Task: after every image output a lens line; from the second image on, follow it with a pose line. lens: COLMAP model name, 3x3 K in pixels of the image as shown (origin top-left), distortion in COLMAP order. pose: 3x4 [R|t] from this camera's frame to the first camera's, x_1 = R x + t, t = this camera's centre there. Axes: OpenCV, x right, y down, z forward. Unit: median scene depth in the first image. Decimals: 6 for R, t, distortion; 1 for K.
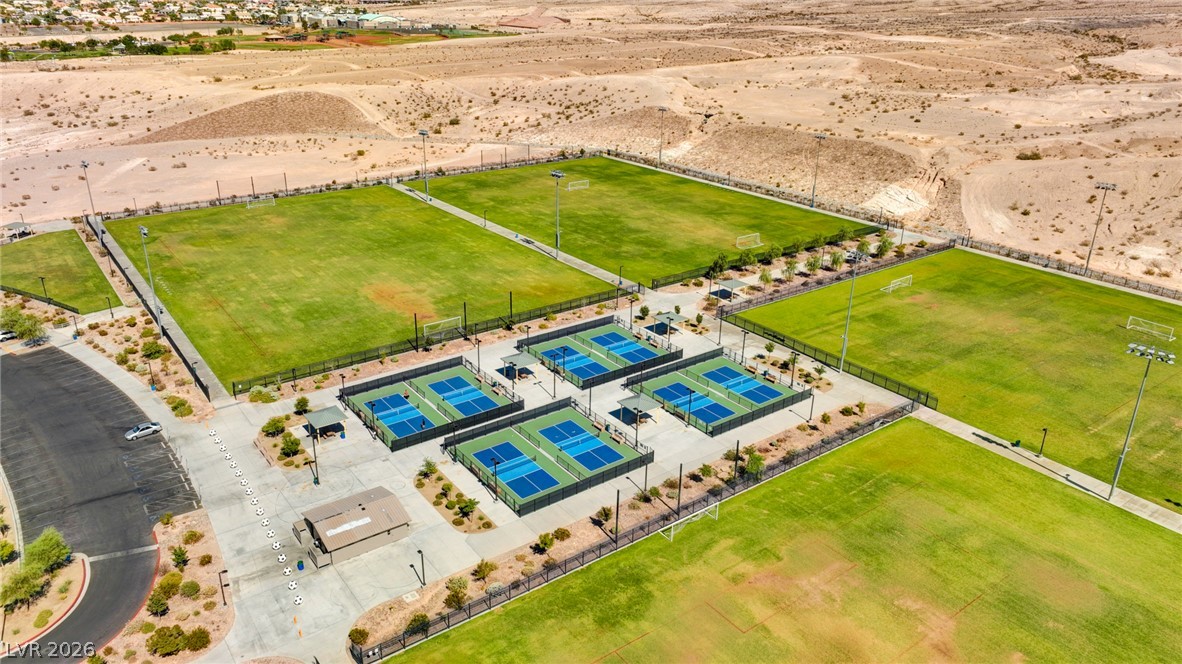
lens RADIAL K [[831.9, 0, 591.0], [0, 831.9, 332.0], [0, 0, 1]] dist [-0.005524, 0.020907]
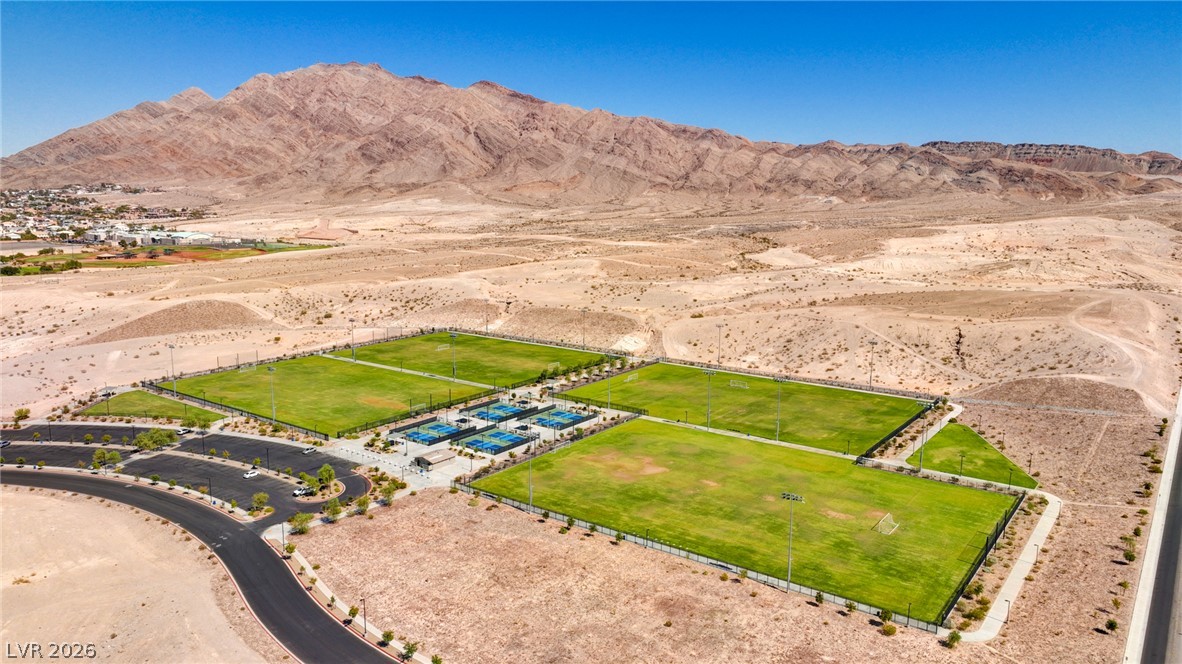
lens RADIAL K [[831.9, 0, 591.0], [0, 831.9, 332.0], [0, 0, 1]] dist [-0.005524, 0.020907]
pose [[0.958281, -0.056599, 0.280167, -0.166910], [0.117114, 0.971891, -0.204234, 0.138333], [-0.260732, 0.228525, 0.937974, -0.524294]]
